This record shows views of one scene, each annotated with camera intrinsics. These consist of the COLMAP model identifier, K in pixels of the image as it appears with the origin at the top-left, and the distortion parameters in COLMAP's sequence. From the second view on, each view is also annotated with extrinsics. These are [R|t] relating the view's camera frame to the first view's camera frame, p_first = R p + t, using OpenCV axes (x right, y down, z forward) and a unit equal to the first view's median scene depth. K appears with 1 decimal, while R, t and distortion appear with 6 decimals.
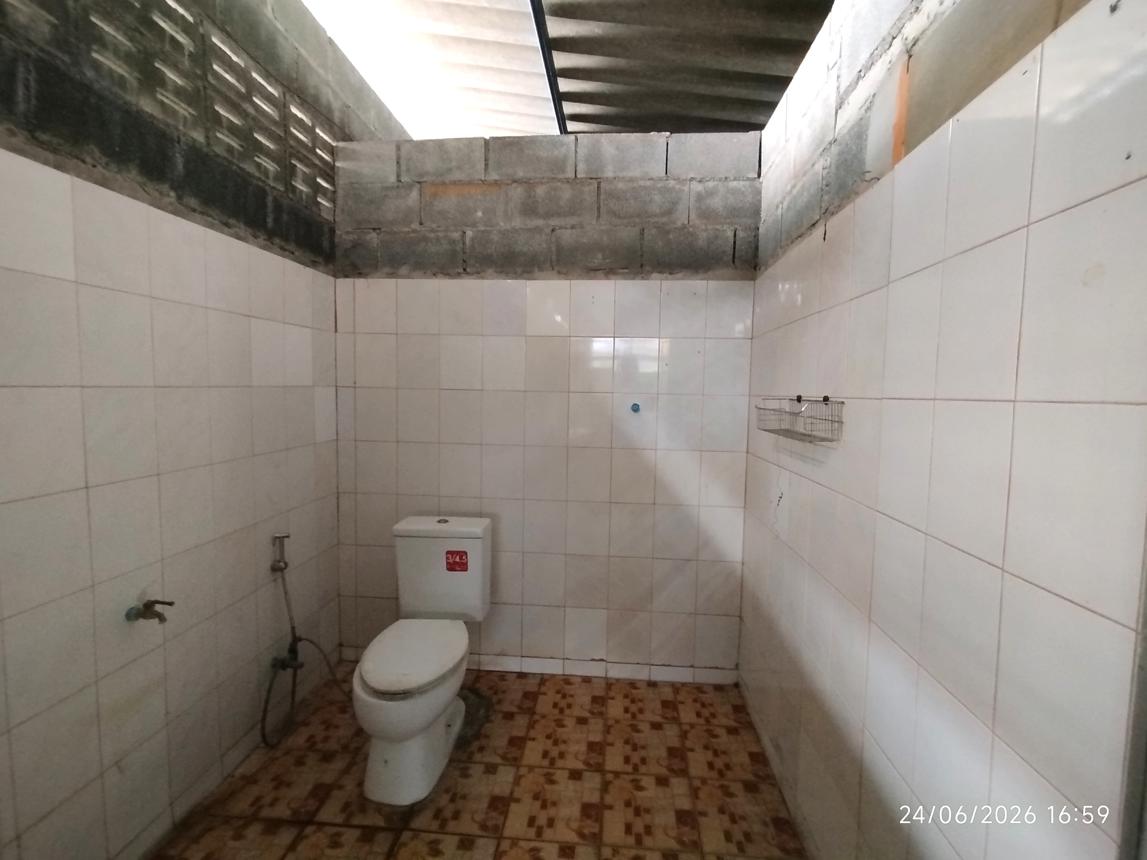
lens RADIAL K [[508.2, 0, 577.5], [0, 508.2, 428.9], [0, 0, 1]] dist [0.001523, 0.000155]
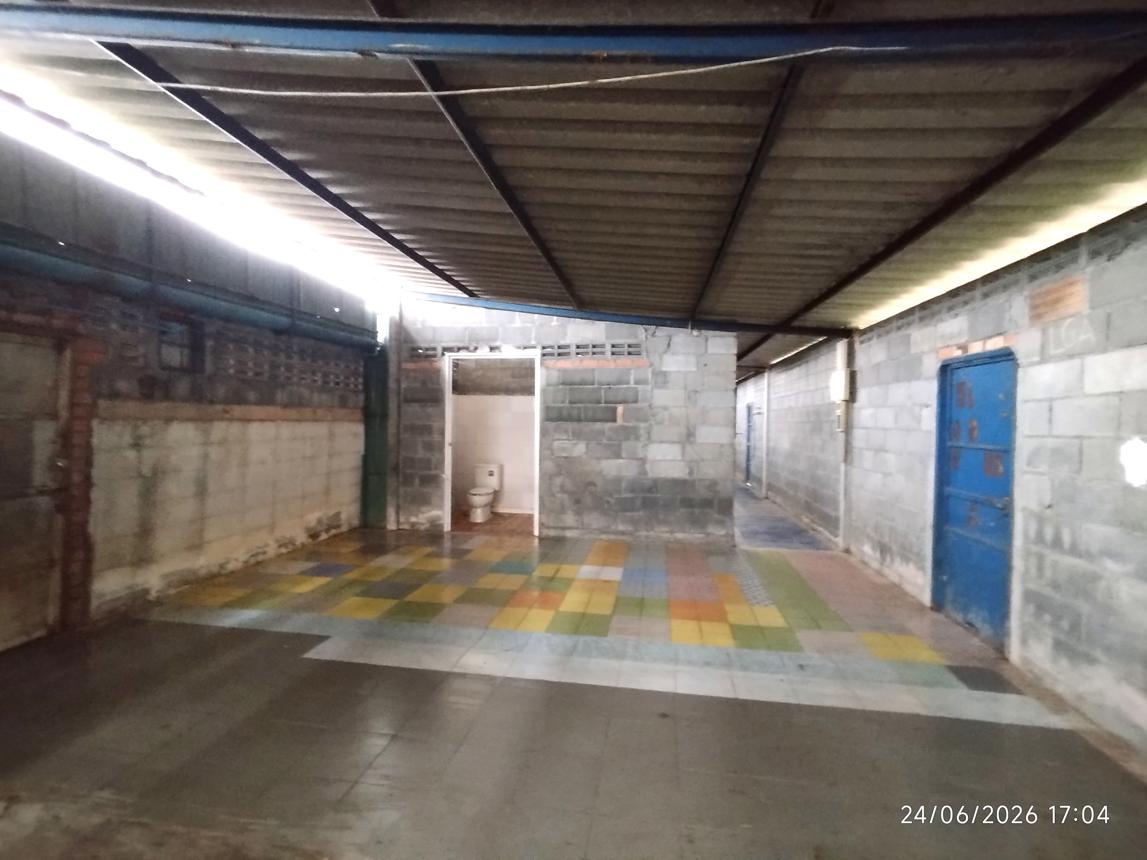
lens RADIAL K [[508.2, 0, 577.5], [0, 508.2, 428.9], [0, 0, 1]] dist [0.001523, 0.000155]
pose [[0.997530, -0.003655, -0.070141, 0.602418], [-0.000792, 0.997996, -0.063271, 0.154540], [0.070231, 0.063170, 0.995529, -2.481198]]
